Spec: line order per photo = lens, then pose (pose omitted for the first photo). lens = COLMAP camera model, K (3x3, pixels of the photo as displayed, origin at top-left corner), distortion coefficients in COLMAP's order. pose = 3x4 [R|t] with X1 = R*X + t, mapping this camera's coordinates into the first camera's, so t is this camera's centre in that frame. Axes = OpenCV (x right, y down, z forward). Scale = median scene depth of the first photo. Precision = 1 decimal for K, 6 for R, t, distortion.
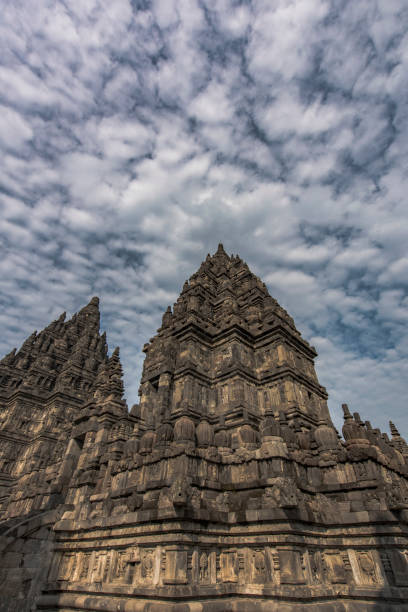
lens RADIAL K [[282.7, 0, 203.7], [0, 282.7, 320.3], [0, 0, 1]] dist [0.029576, -0.000018]
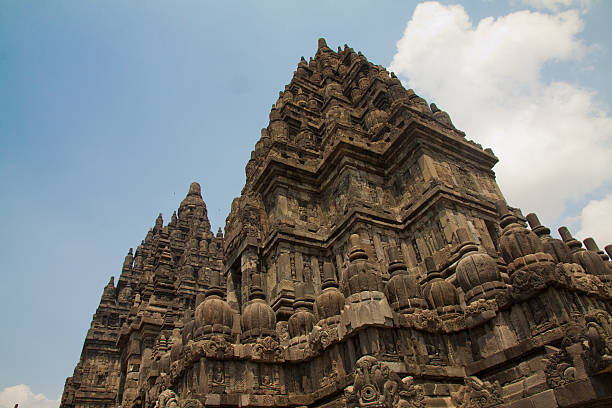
lens RADIAL K [[424.1, 0, 306.0], [0, 424.1, 204.0], [0, 0, 1]] dist [-0.071257, 0.001297]
pose [[0.960409, -0.240051, -0.141385, 0.132848], [0.245752, 0.969033, 0.024085, 0.097741], [0.131225, -0.057877, 0.989662, 0.117473]]
